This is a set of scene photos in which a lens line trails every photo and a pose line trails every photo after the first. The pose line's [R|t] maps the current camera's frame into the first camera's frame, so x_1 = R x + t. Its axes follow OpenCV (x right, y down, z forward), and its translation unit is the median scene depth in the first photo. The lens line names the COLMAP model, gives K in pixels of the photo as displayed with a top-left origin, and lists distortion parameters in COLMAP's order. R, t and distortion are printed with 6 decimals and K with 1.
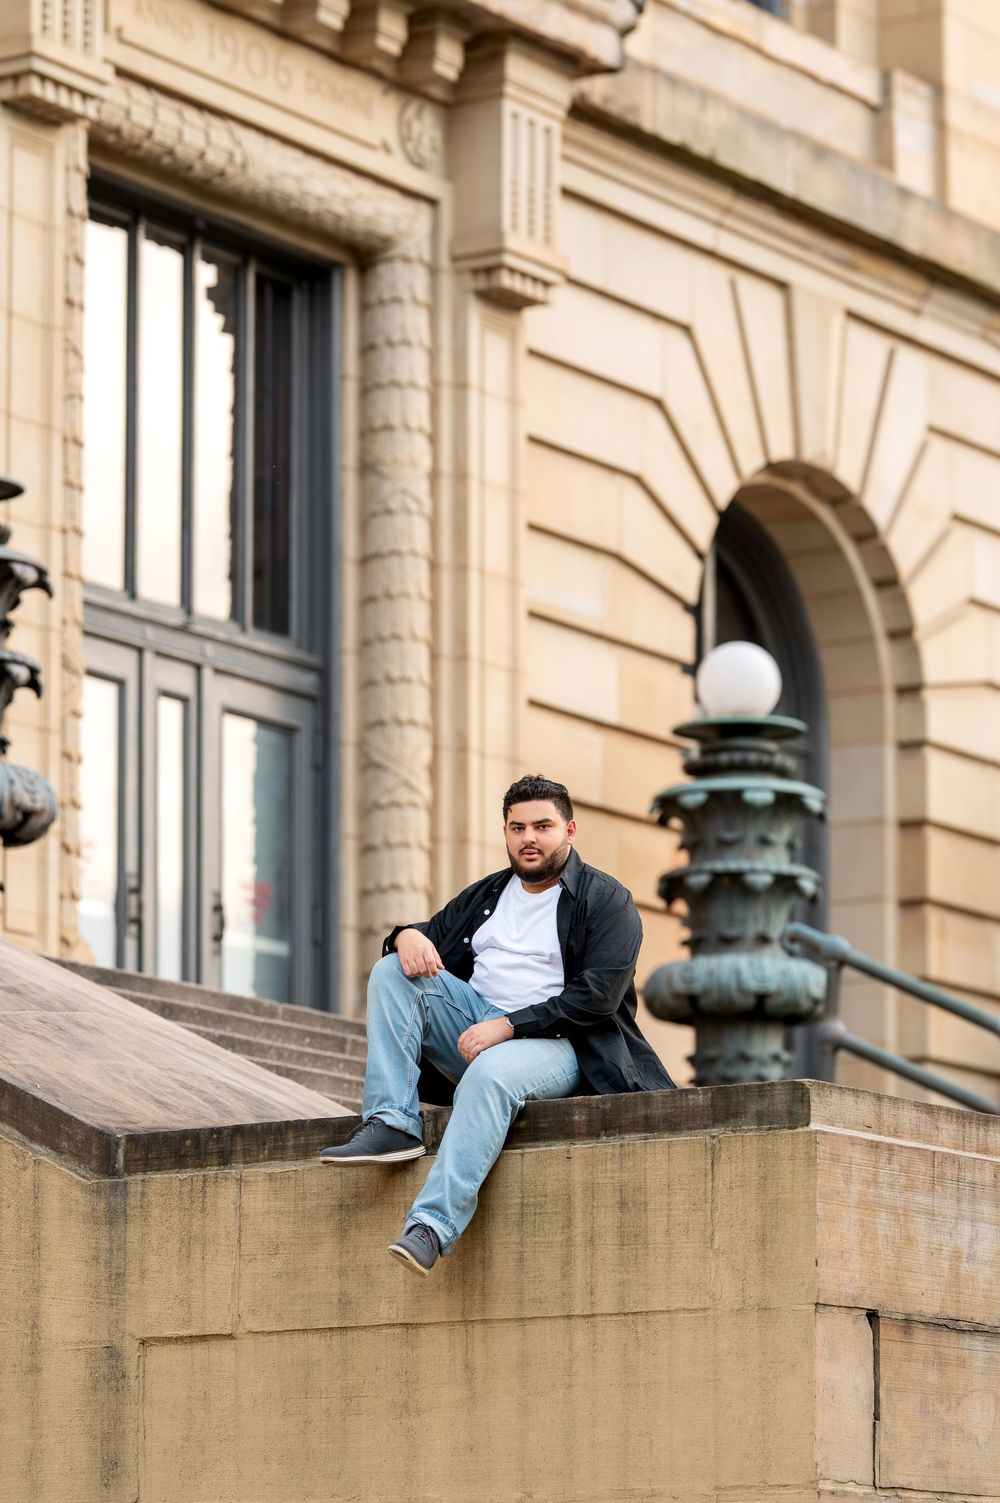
lens RADIAL K [[5648.3, 0, 500.0], [0, 5648.3, 751.5], [0, 0, 1]] dist [-0.311971, 2.981074]
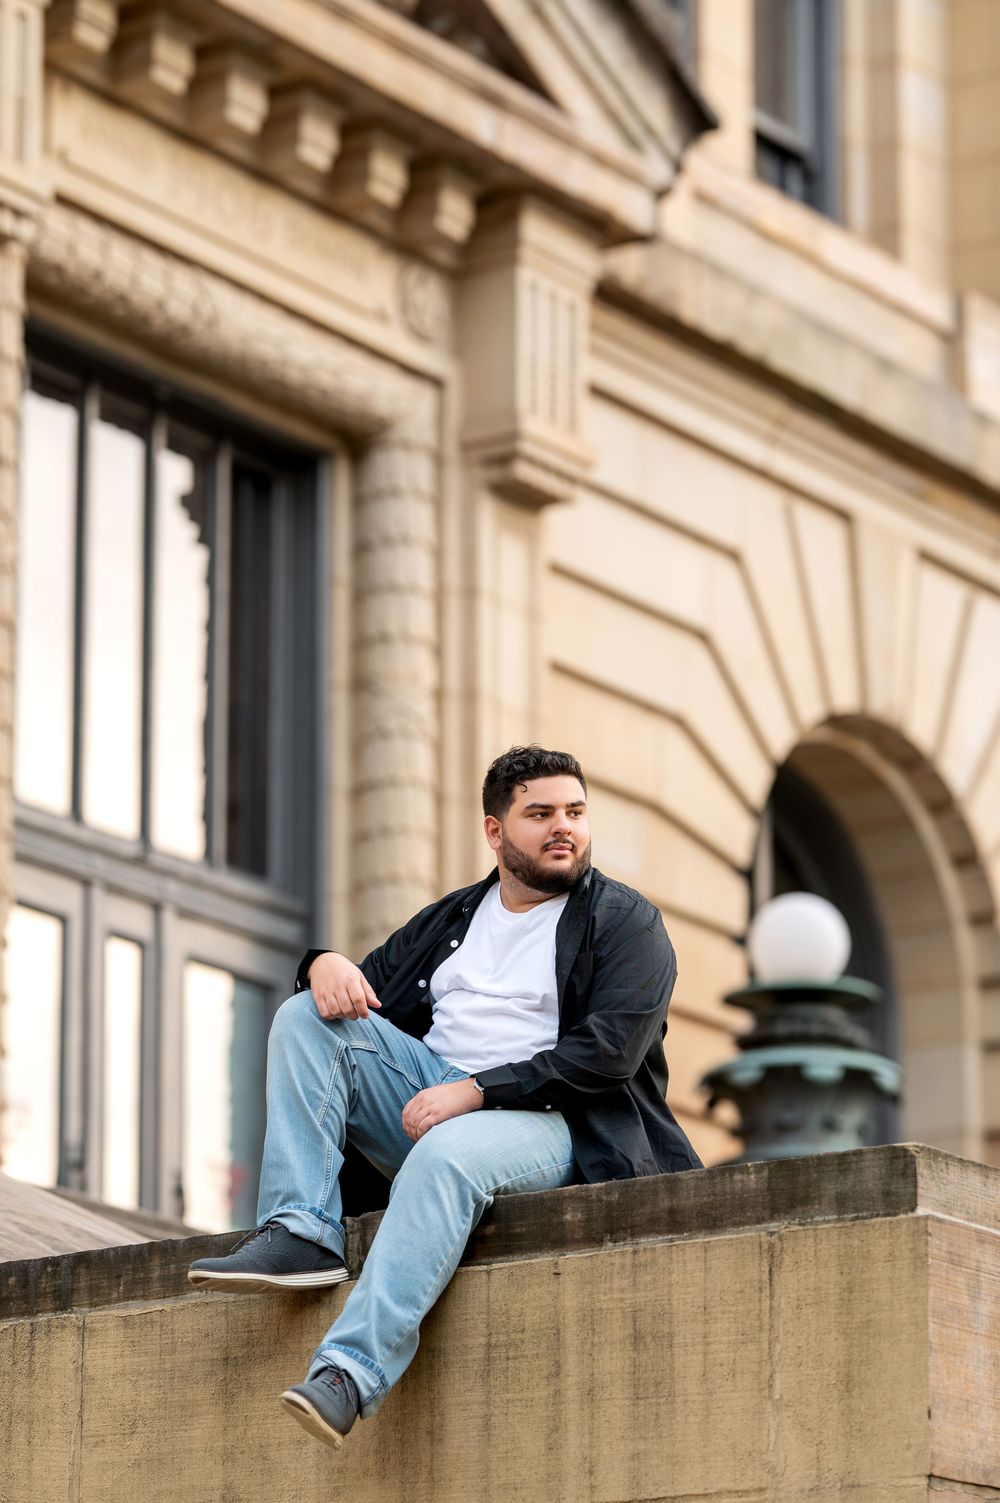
lens RADIAL K [[5648.3, 0, 500.0], [0, 5648.3, 751.5], [0, 0, 1]] dist [-0.311971, 2.981074]
pose [[0.999944, -0.004444, -0.009556, 0.005929], [0.003637, 0.996556, -0.082840, 0.032174], [0.009892, 0.082800, 0.996517, 0.159242]]
